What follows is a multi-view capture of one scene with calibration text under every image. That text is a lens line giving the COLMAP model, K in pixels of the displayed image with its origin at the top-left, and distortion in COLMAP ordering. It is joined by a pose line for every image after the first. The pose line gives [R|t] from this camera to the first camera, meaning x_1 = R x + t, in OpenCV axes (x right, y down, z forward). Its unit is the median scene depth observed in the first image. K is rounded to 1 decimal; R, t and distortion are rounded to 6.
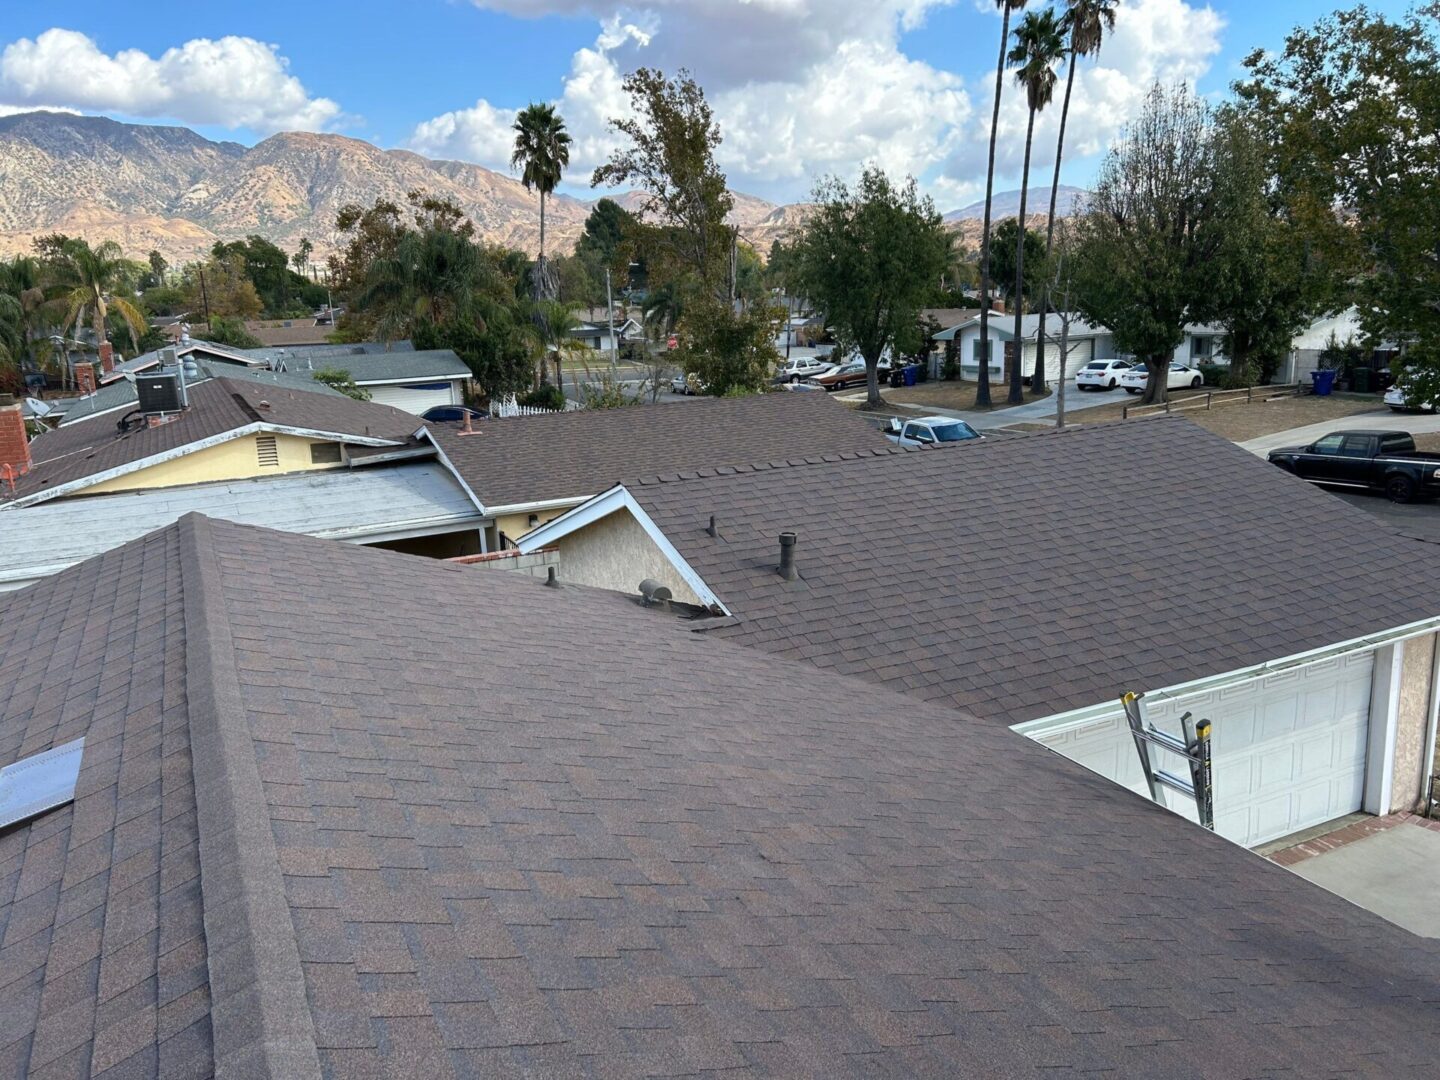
lens RADIAL K [[1077.8, 0, 710.3], [0, 1077.8, 537.2], [0, 0, 1]] dist [0.078881, -0.084928]
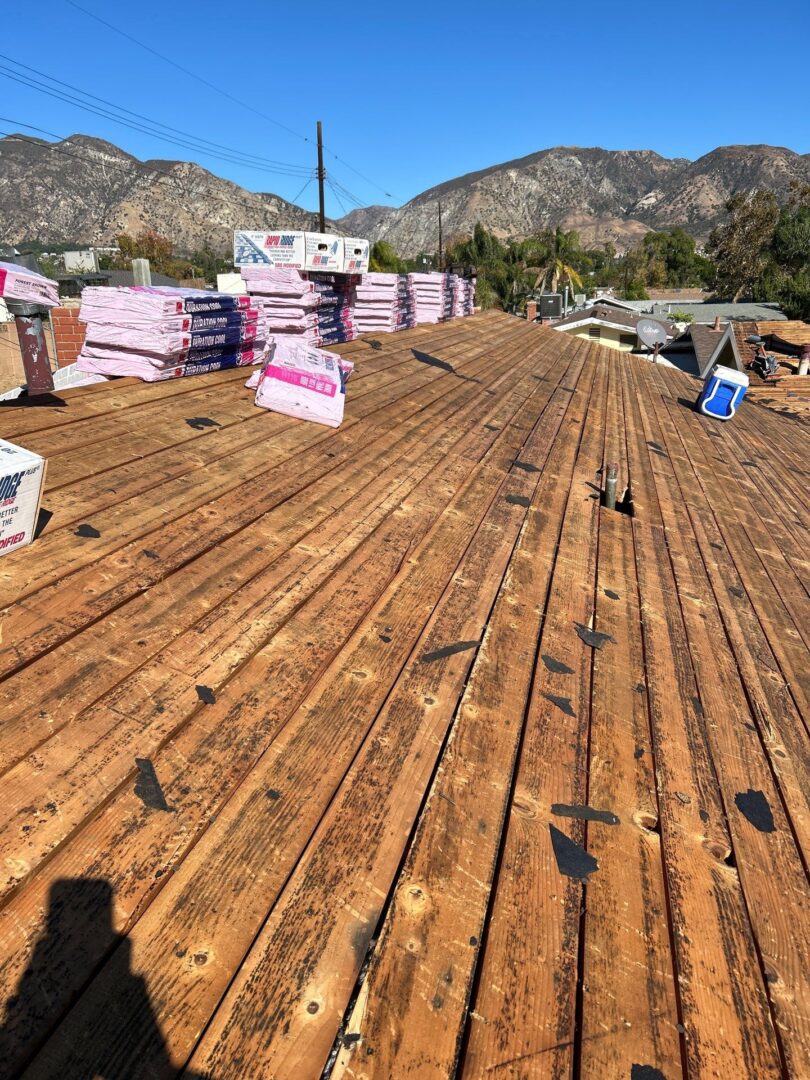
lens RADIAL K [[808.3, 0, 420.3], [0, 808.3, 543.3], [0, 0, 1]] dist [0.078881, -0.084928]
pose [[0.781459, 0.204141, -0.589617, 0.081891], [-0.146683, 0.978586, 0.144405, 0.039291], [0.606471, -0.026360, 0.794669, -0.073323]]
